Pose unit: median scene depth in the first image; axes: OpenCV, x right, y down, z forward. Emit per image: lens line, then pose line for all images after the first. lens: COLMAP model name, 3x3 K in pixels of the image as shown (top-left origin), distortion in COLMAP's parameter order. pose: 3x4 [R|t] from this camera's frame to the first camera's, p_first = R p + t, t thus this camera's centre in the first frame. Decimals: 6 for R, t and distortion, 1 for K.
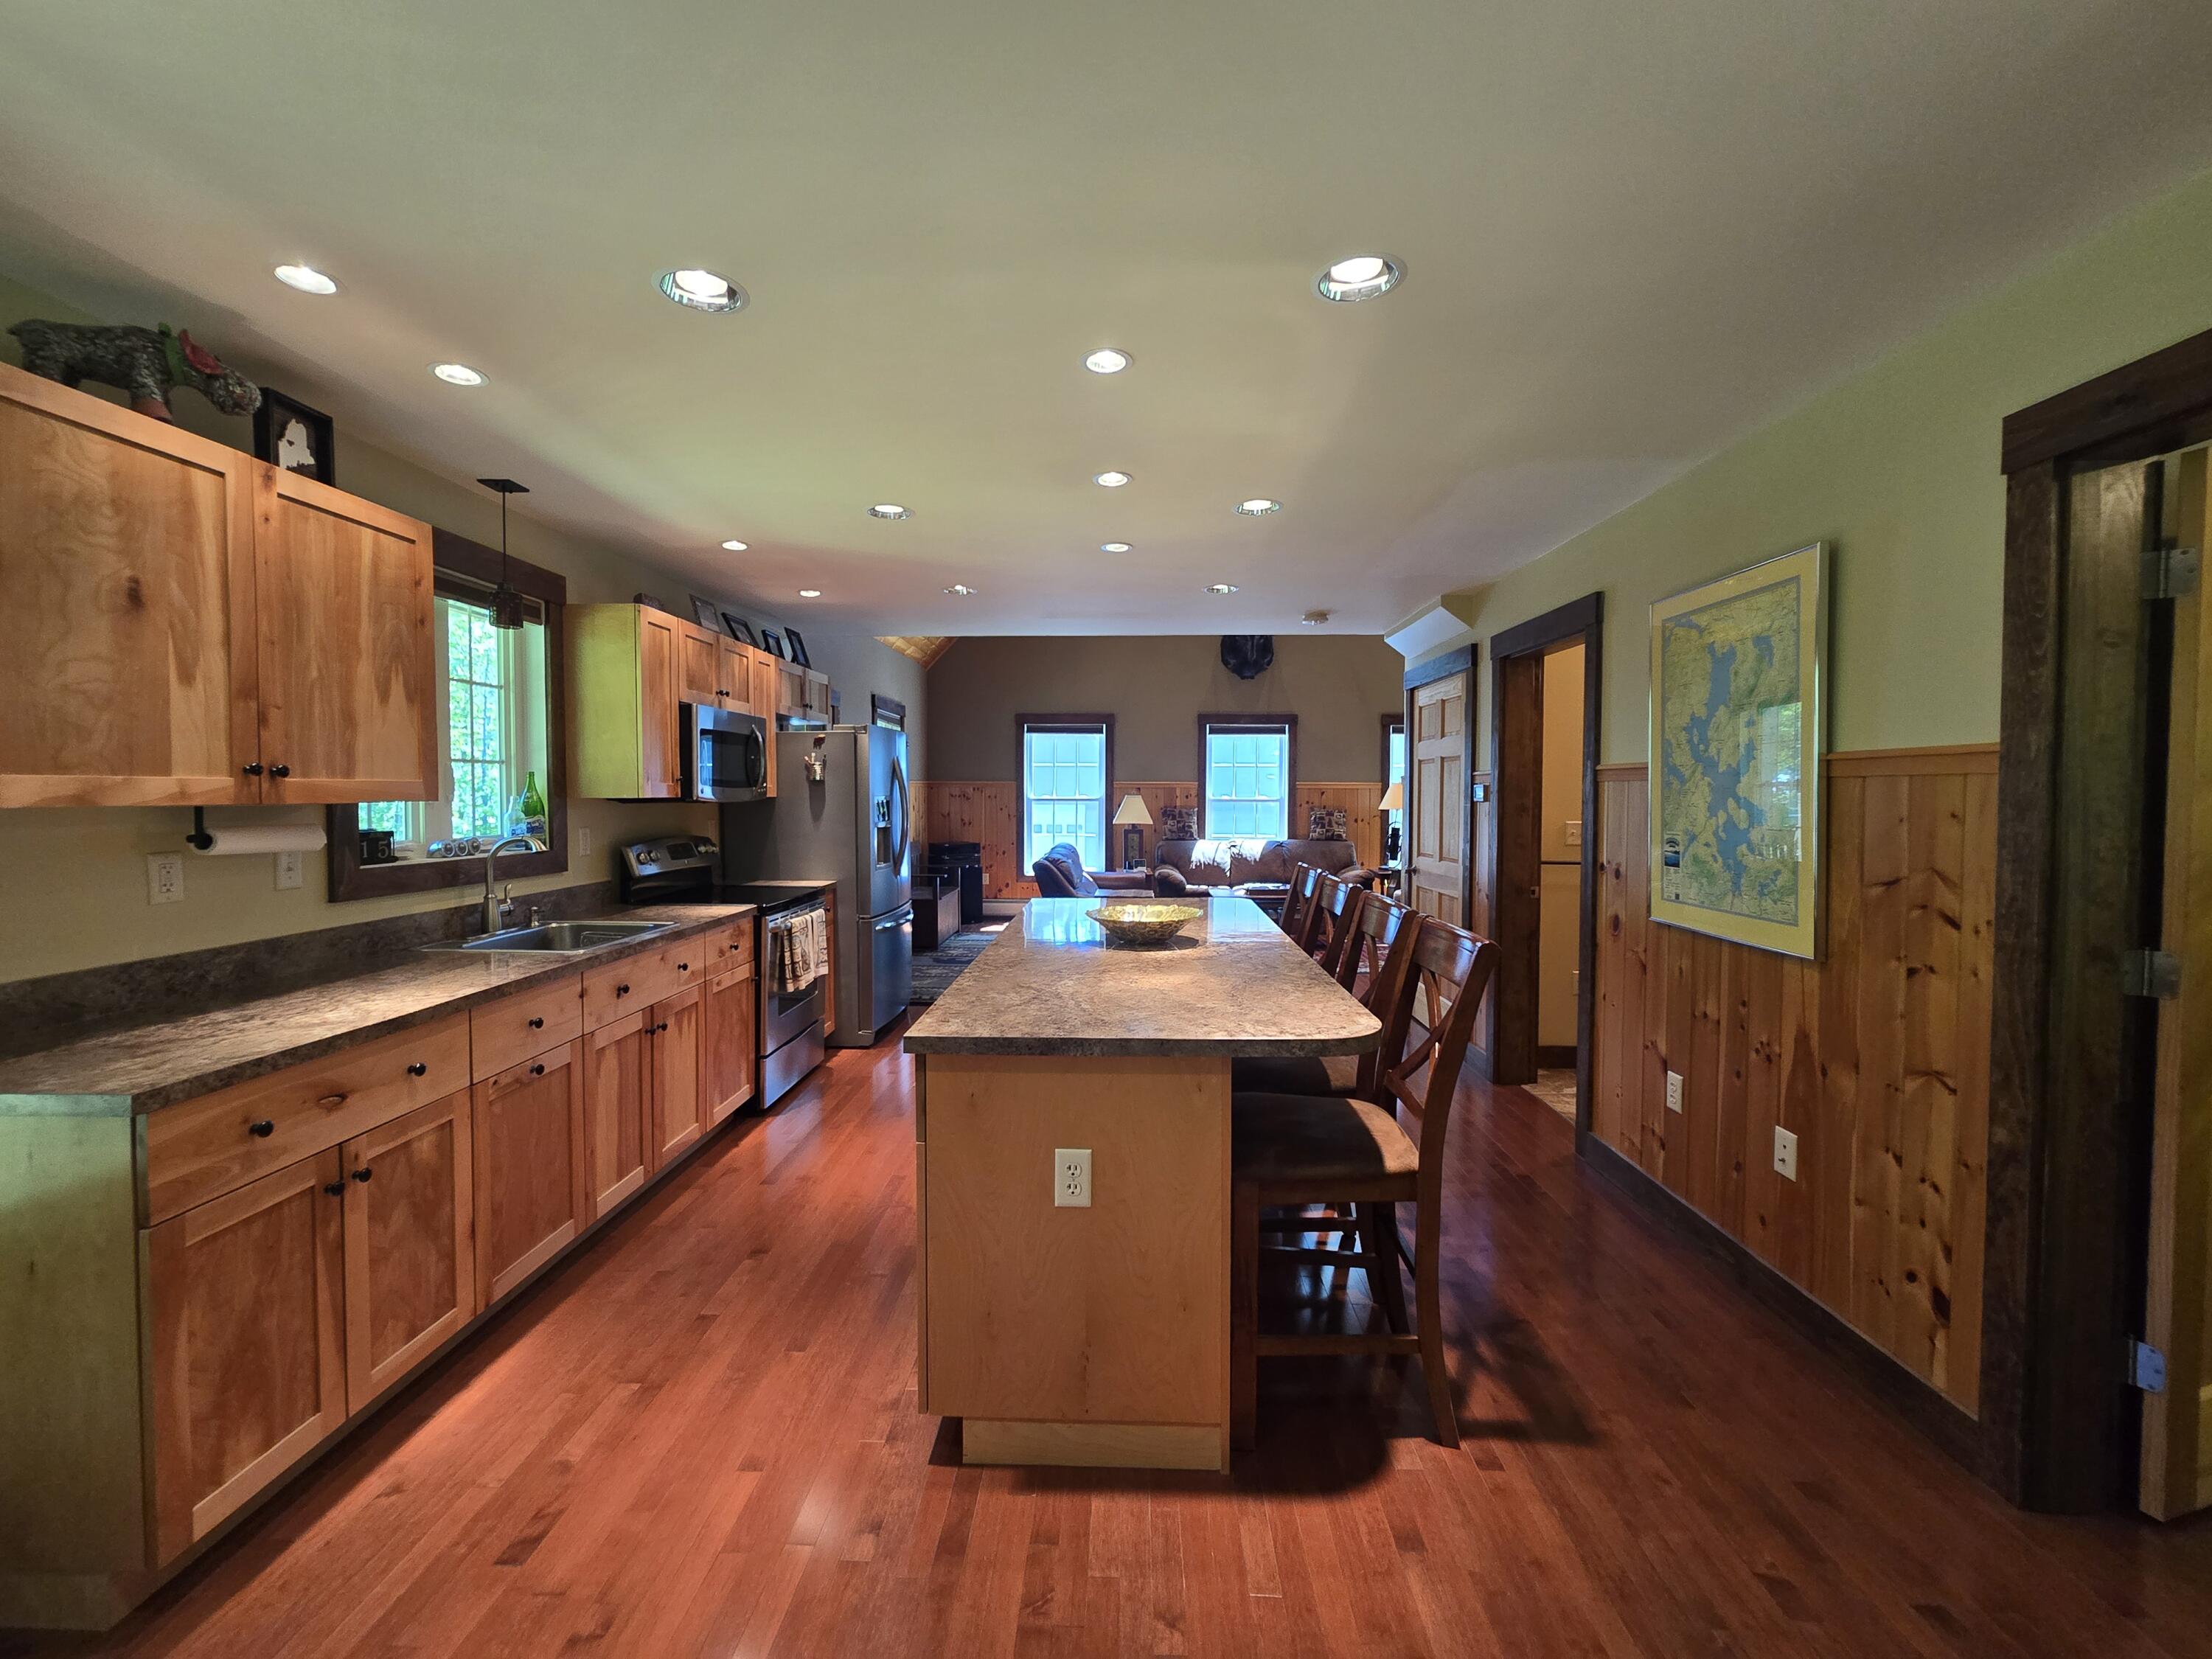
lens RADIAL K [[908.4, 0, 1106.5], [0, 908.4, 822.9], [0, 0, 1]] dist [-0.002857, -0.000045]
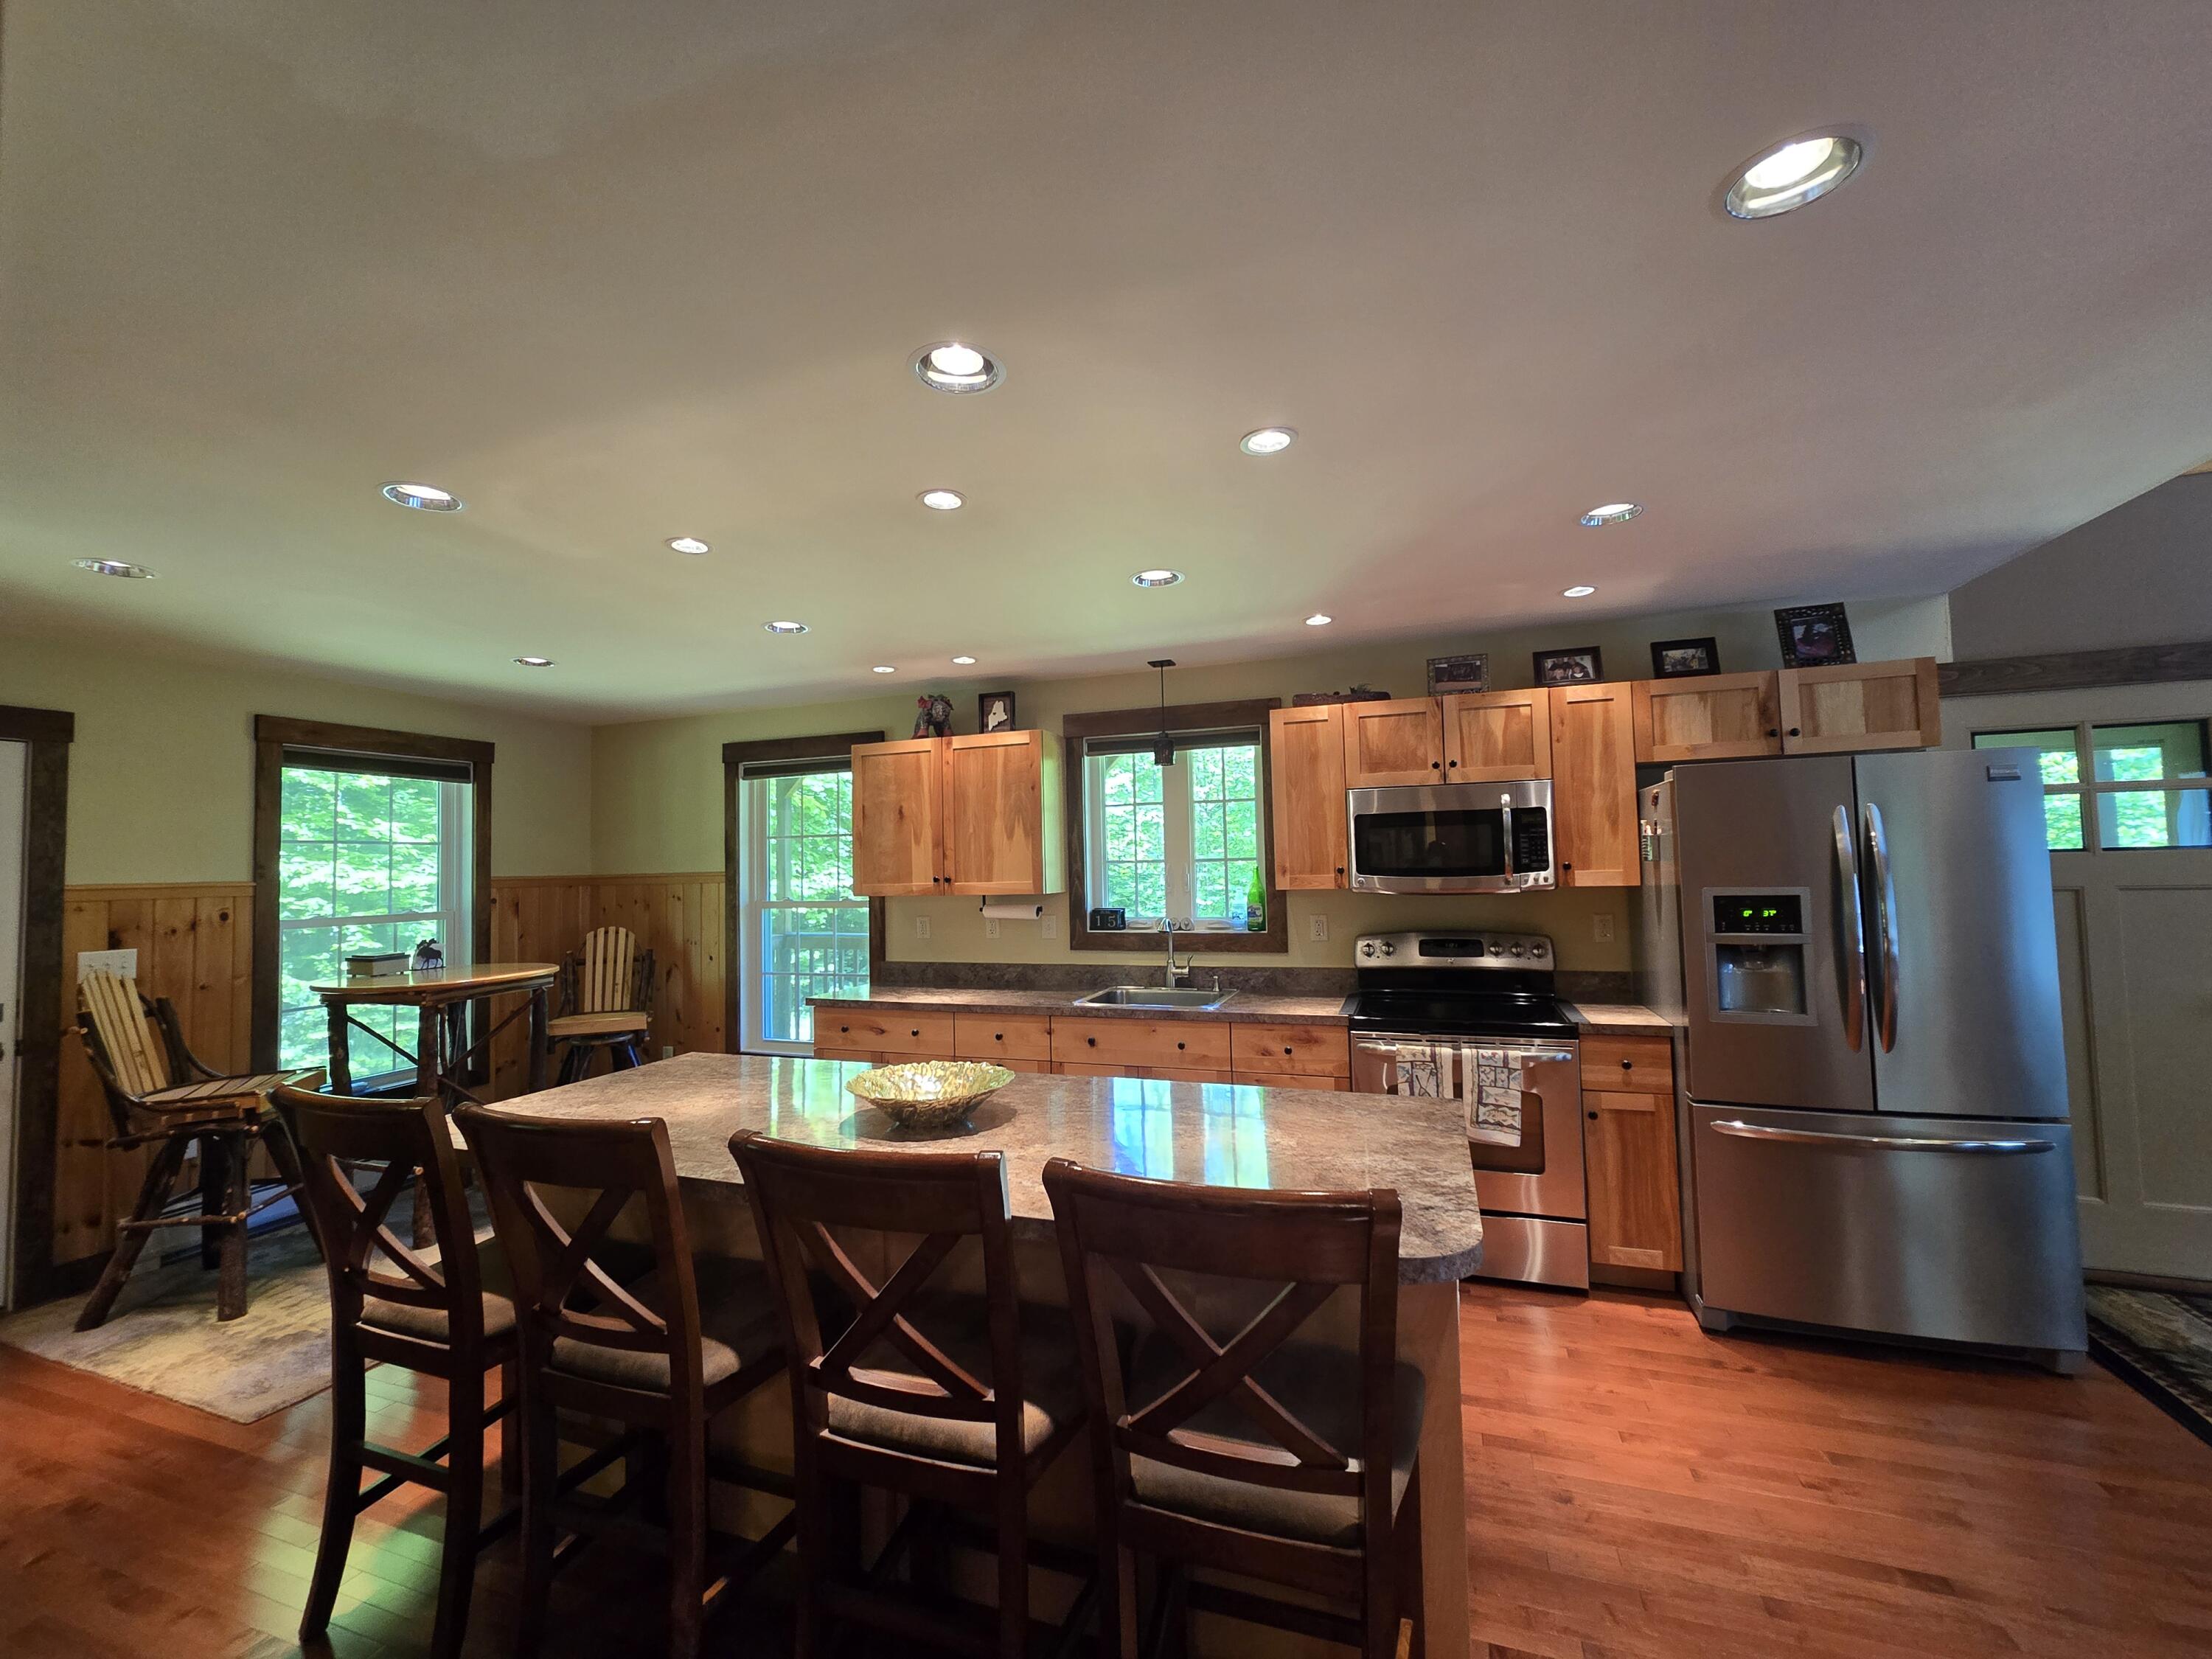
lens RADIAL K [[908.4, 0, 1097.6], [0, 908.4, 832.4], [0, 0, 1]] dist [-0.002857, -0.000045]
pose [[-0.314261, -0.033250, -0.948754, 0.758738], [-0.010781, 0.999447, -0.031456, -0.079710], [0.949275, 0.000343, -0.314446, 1.518135]]
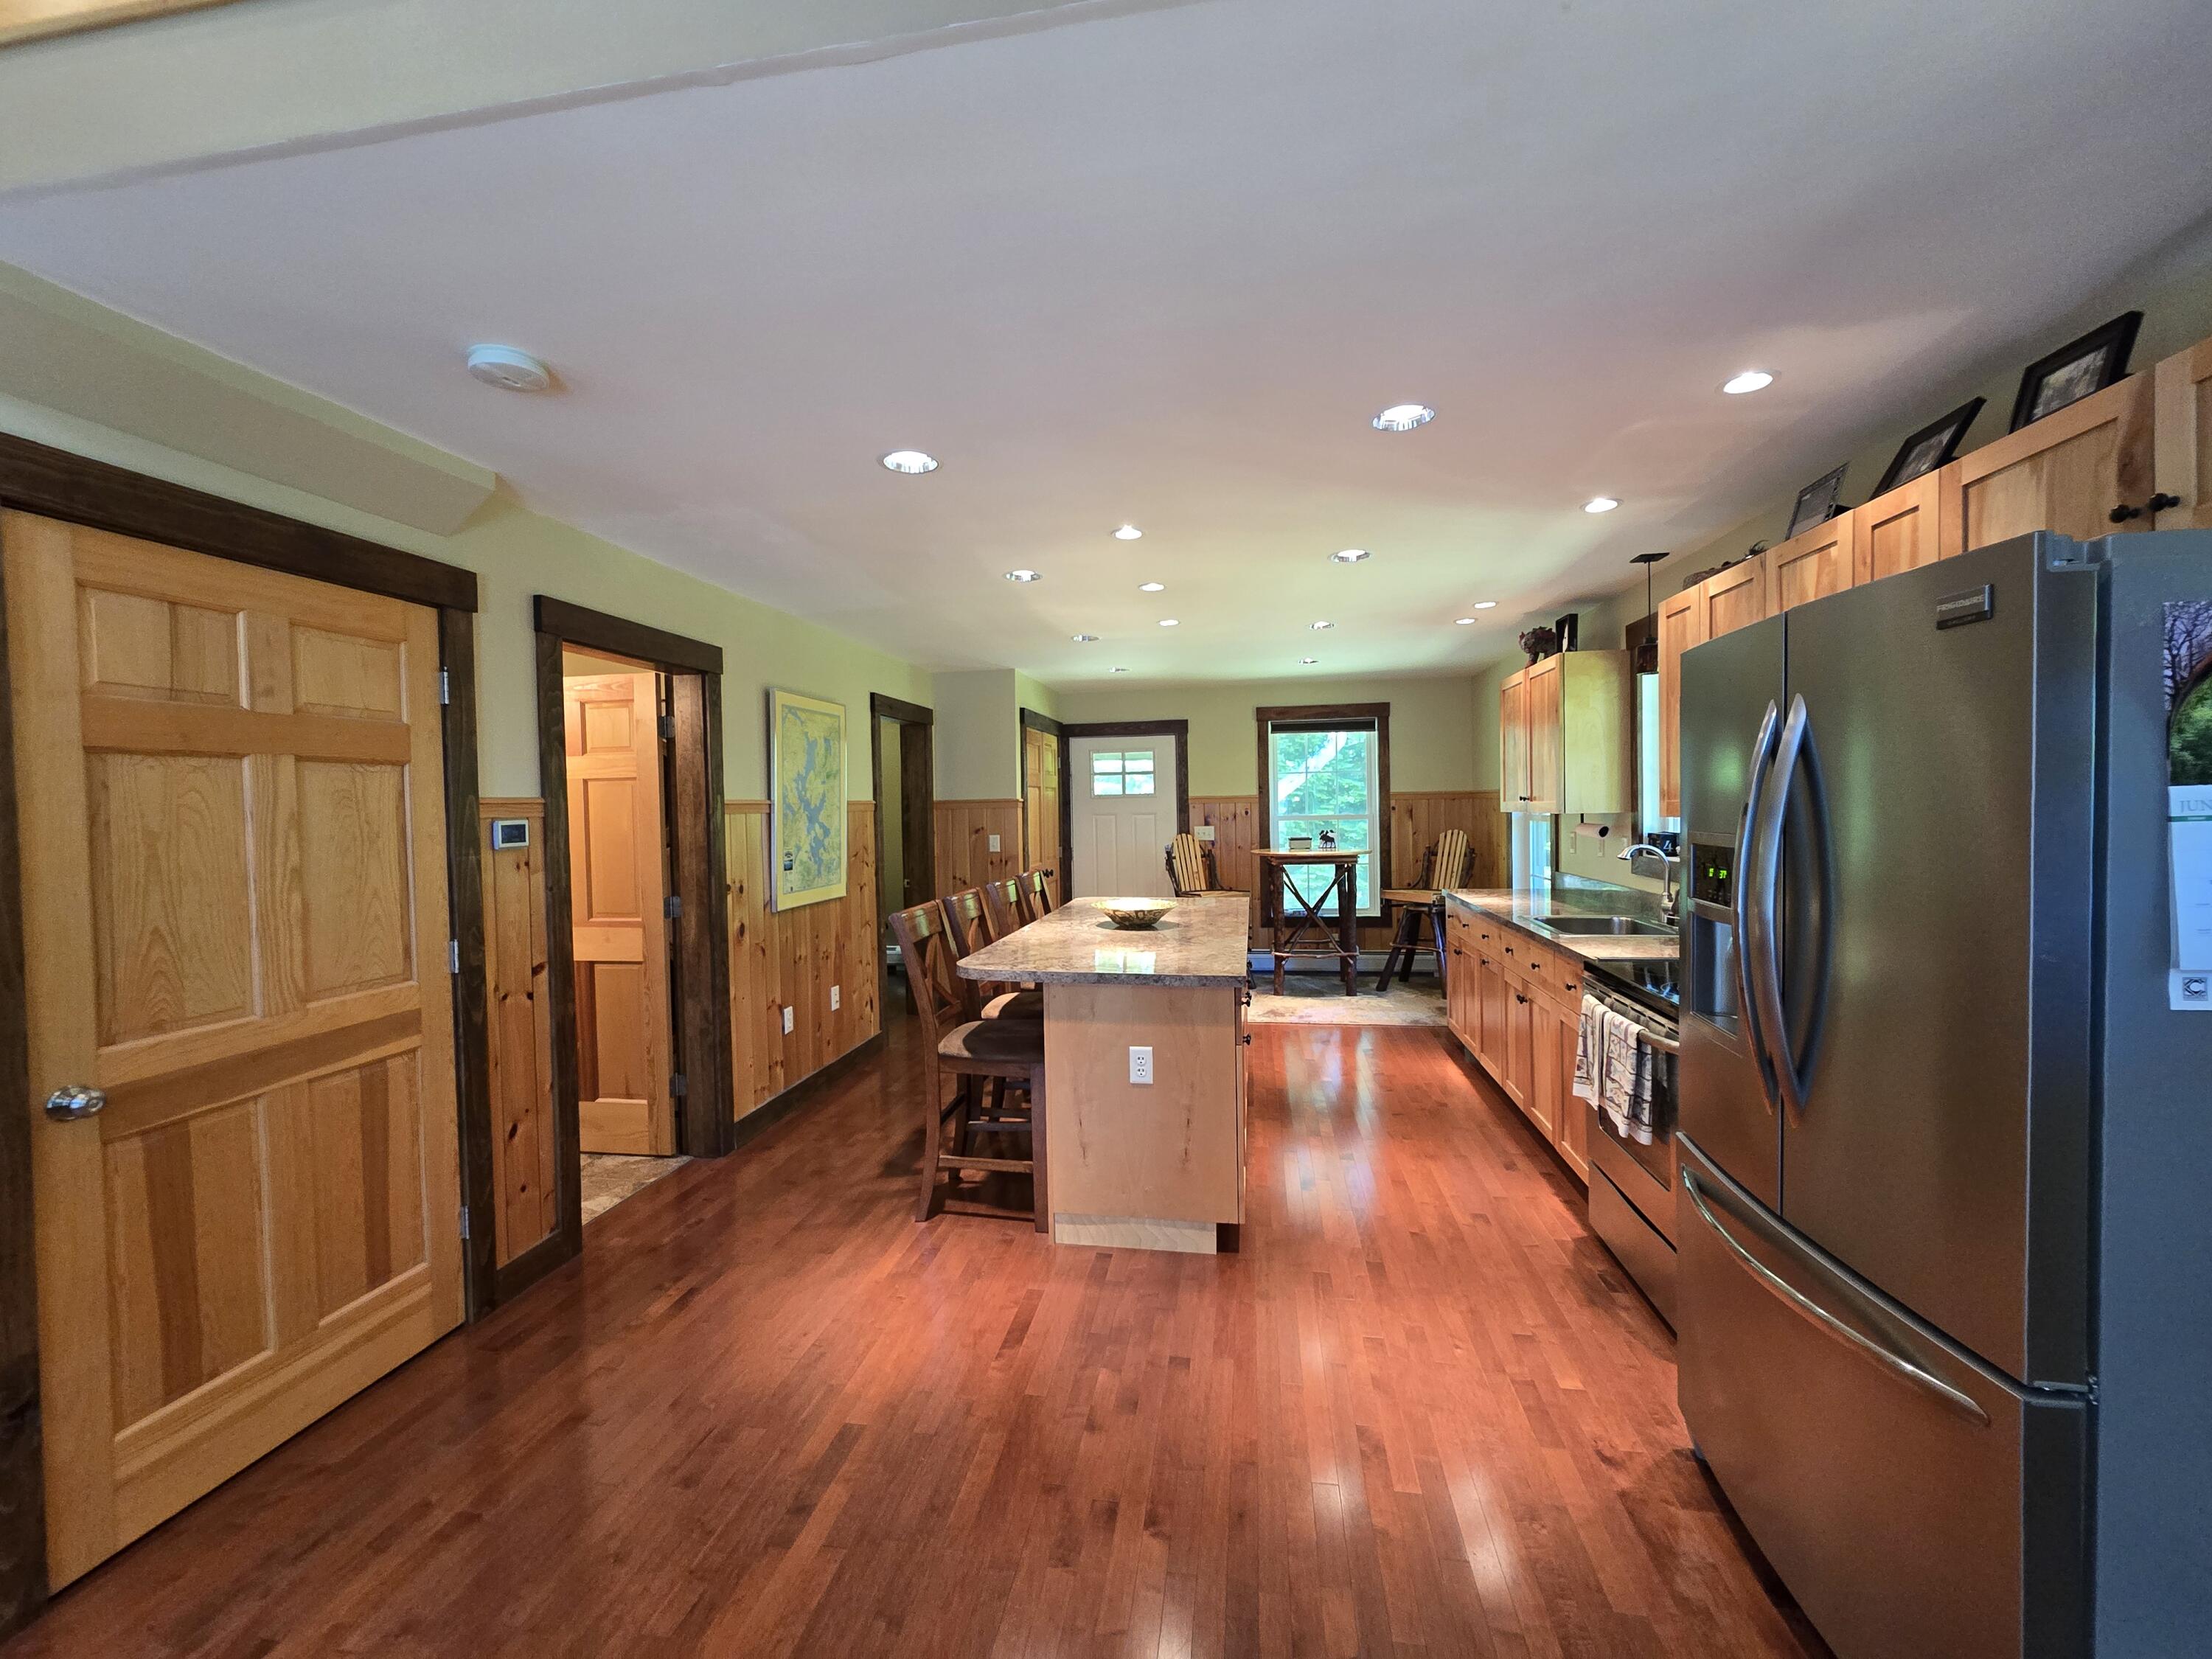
lens RADIAL K [[908.4, 0, 1109.7], [0, 908.4, 824.7], [0, 0, 1]] dist [-0.002857, -0.000045]
pose [[-0.992154, 0.013793, 0.124255, -0.103780], [0.021070, 0.998127, 0.057441, -0.111826], [-0.123230, 0.059608, -0.990586, 2.631828]]
